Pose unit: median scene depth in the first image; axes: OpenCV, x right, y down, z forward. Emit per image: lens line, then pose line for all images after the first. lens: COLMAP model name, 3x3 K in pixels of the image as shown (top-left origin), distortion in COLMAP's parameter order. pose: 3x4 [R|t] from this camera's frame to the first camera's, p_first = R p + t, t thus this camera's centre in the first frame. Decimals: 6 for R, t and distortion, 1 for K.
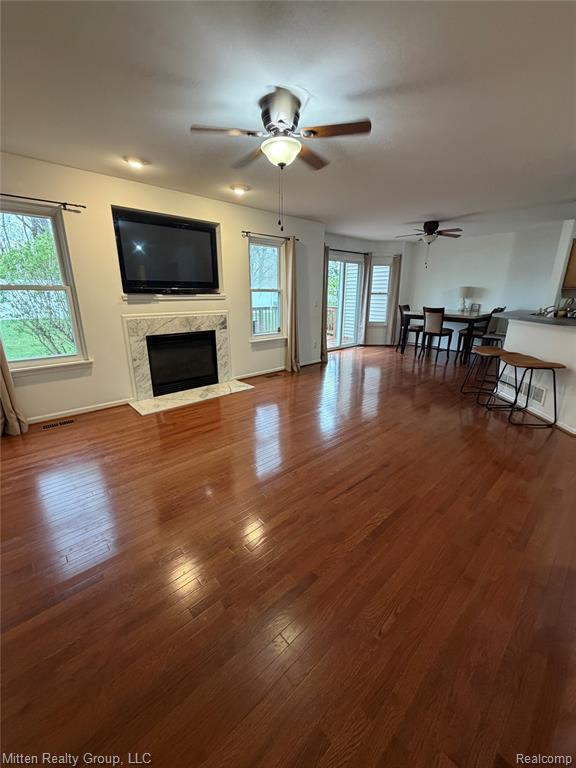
lens RADIAL K [[311.7, 0, 288.0], [0, 311.7, 384.0], [0, 0, 1]] dist [-0.001722, 0.003648]
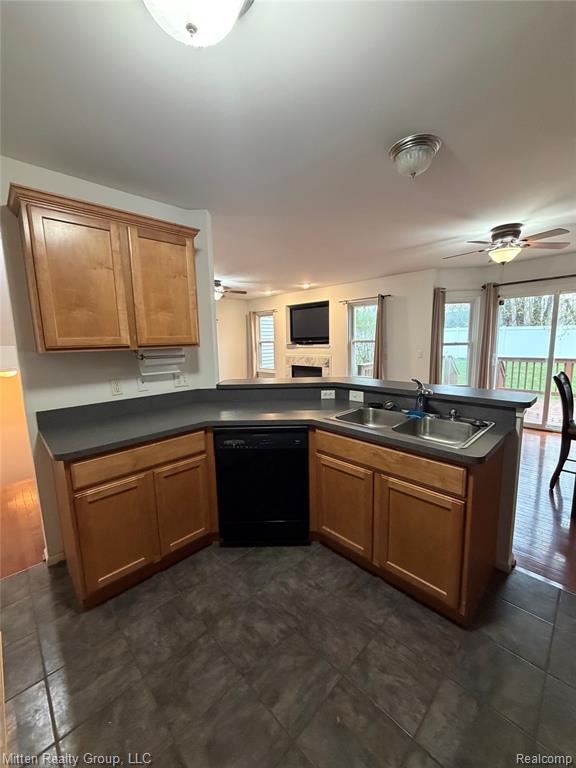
lens RADIAL K [[306.4, 0, 288.0], [0, 306.4, 384.0], [0, 0, 1]] dist [-0.001913, -0.000190]
pose [[0.026580, 0.122525, -0.992109, 1.241573], [-0.275265, 0.954989, 0.110566, -0.212146], [0.961001, 0.270154, 0.059110, 0.767178]]
